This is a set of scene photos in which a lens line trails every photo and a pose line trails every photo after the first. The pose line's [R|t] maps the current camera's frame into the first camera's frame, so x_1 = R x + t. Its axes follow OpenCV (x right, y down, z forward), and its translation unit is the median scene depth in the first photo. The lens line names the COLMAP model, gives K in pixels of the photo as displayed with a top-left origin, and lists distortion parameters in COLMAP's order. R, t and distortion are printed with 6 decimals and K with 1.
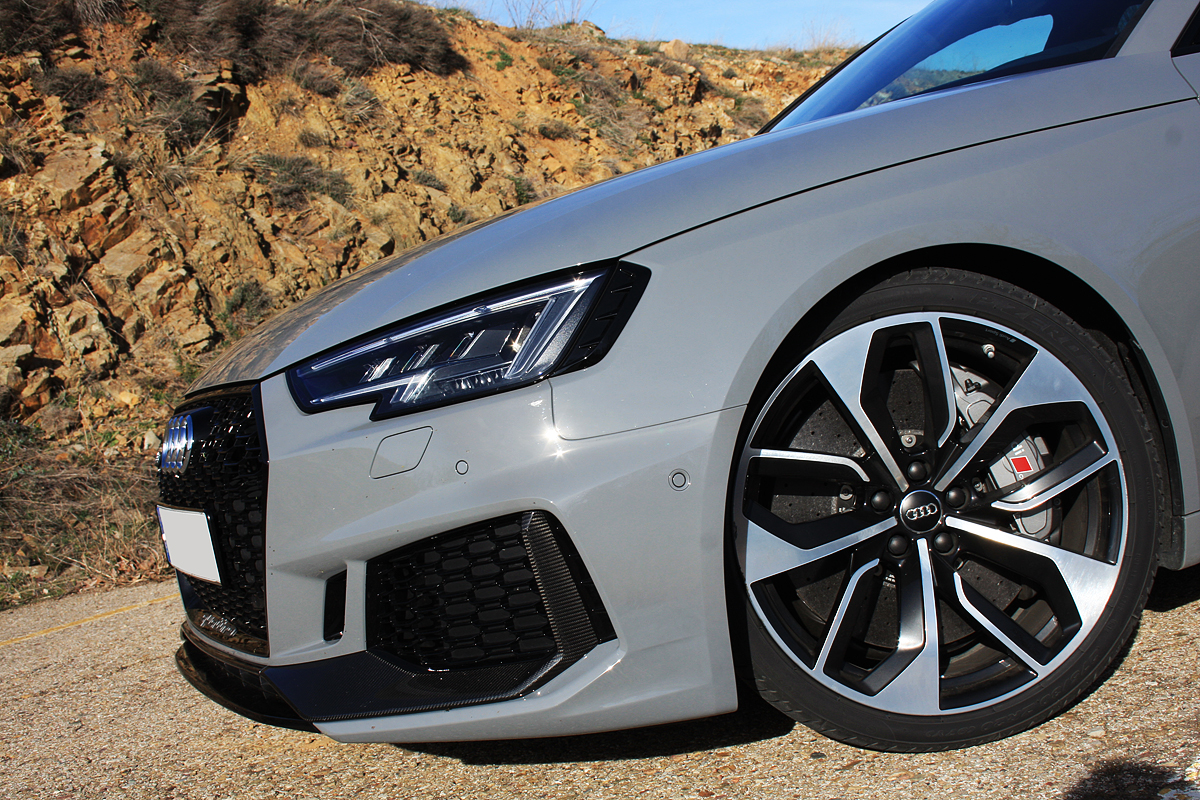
lens RADIAL K [[1469.8, 0, 600.0], [0, 1469.8, 400.0], [0, 0, 1]] dist [0.111101, 0.009389]
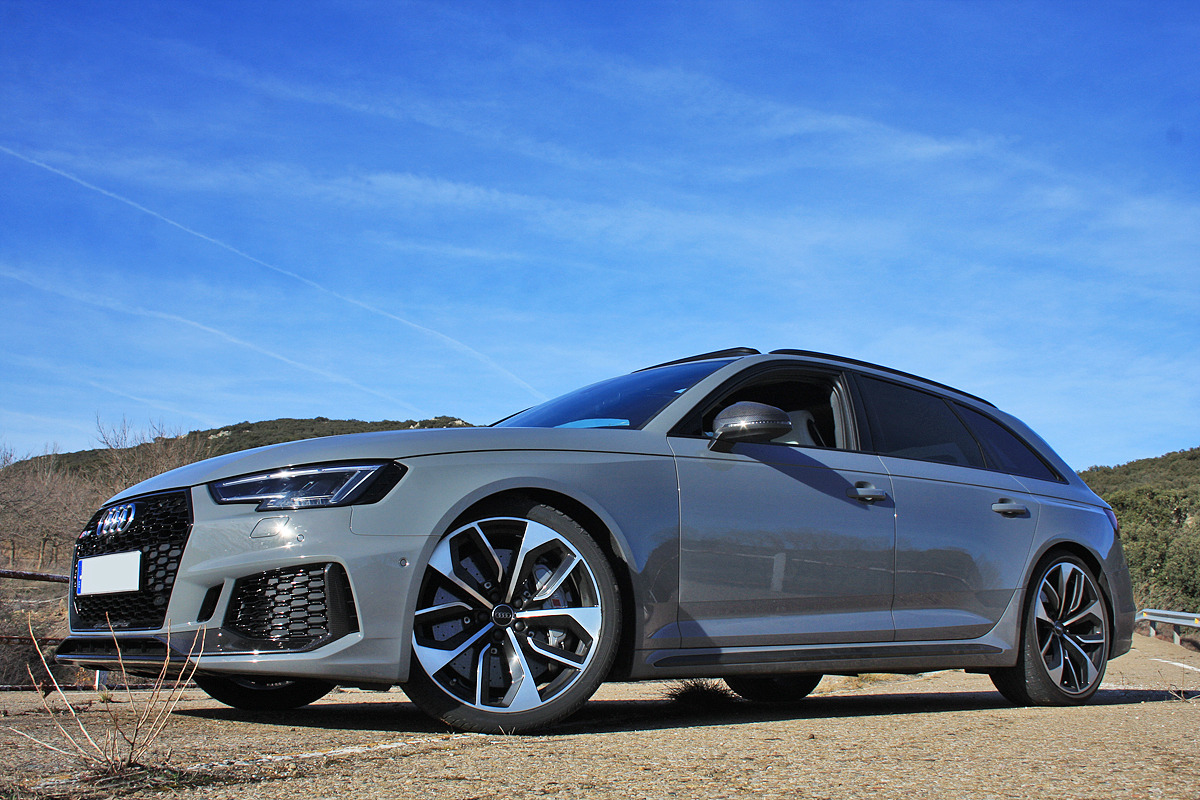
lens RADIAL K [[1343.2, 0, 600.0], [0, 1343.2, 400.0], [0, 0, 1]] dist [-0.012376, -0.006302]
pose [[0.951478, 0.230344, 0.204036, -0.113956], [-0.171893, 0.947831, -0.268457, 0.273996], [-0.255229, 0.220359, 0.941435, -0.850301]]
